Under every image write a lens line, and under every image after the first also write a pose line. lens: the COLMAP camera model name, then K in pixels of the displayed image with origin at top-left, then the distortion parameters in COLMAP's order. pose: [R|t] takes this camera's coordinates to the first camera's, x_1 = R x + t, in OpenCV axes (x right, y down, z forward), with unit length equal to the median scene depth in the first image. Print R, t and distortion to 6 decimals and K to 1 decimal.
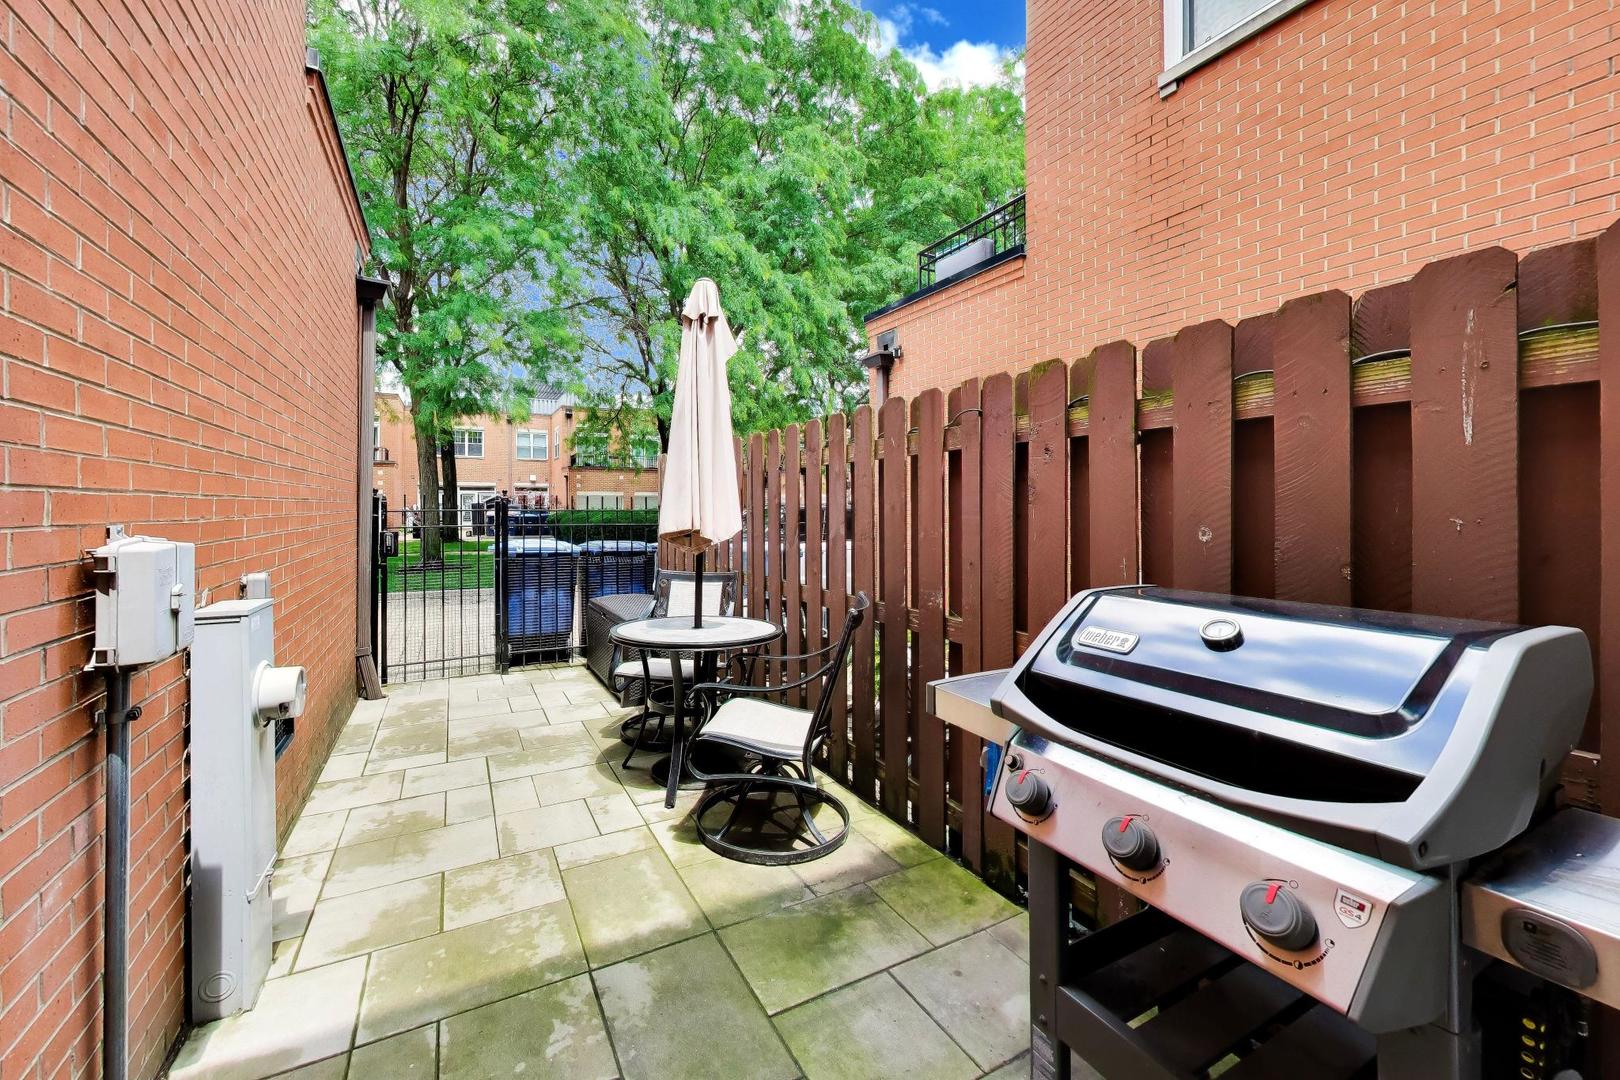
lens RADIAL K [[650.8, 0, 801.9], [0, 650.8, 505.2], [0, 0, 1]] dist [-0.001480, 0.000111]
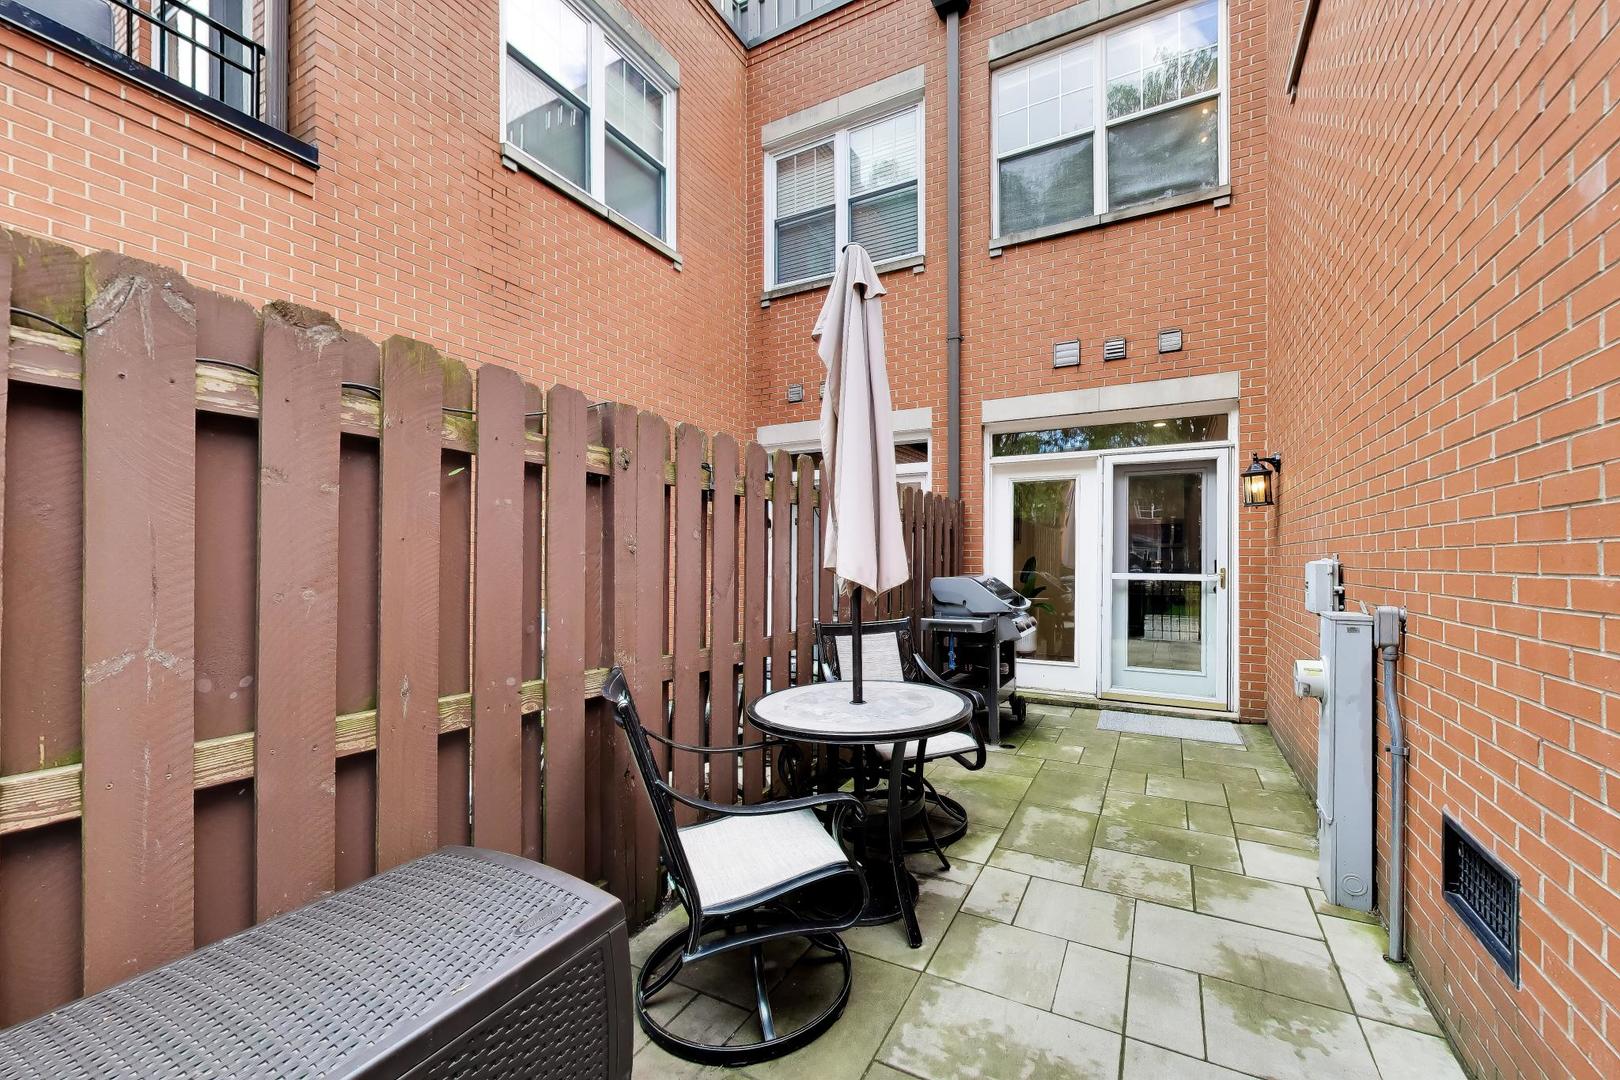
lens RADIAL K [[650.8, 0, 808.4], [0, 650.8, 555.9], [0, 0, 1]] dist [-0.001480, 0.000111]
pose [[-0.546874, 0.007364, 0.837183, -1.049107], [-0.004255, 0.999924, -0.011575, 0.038546], [-0.837204, -0.009892, -0.546801, 2.013176]]
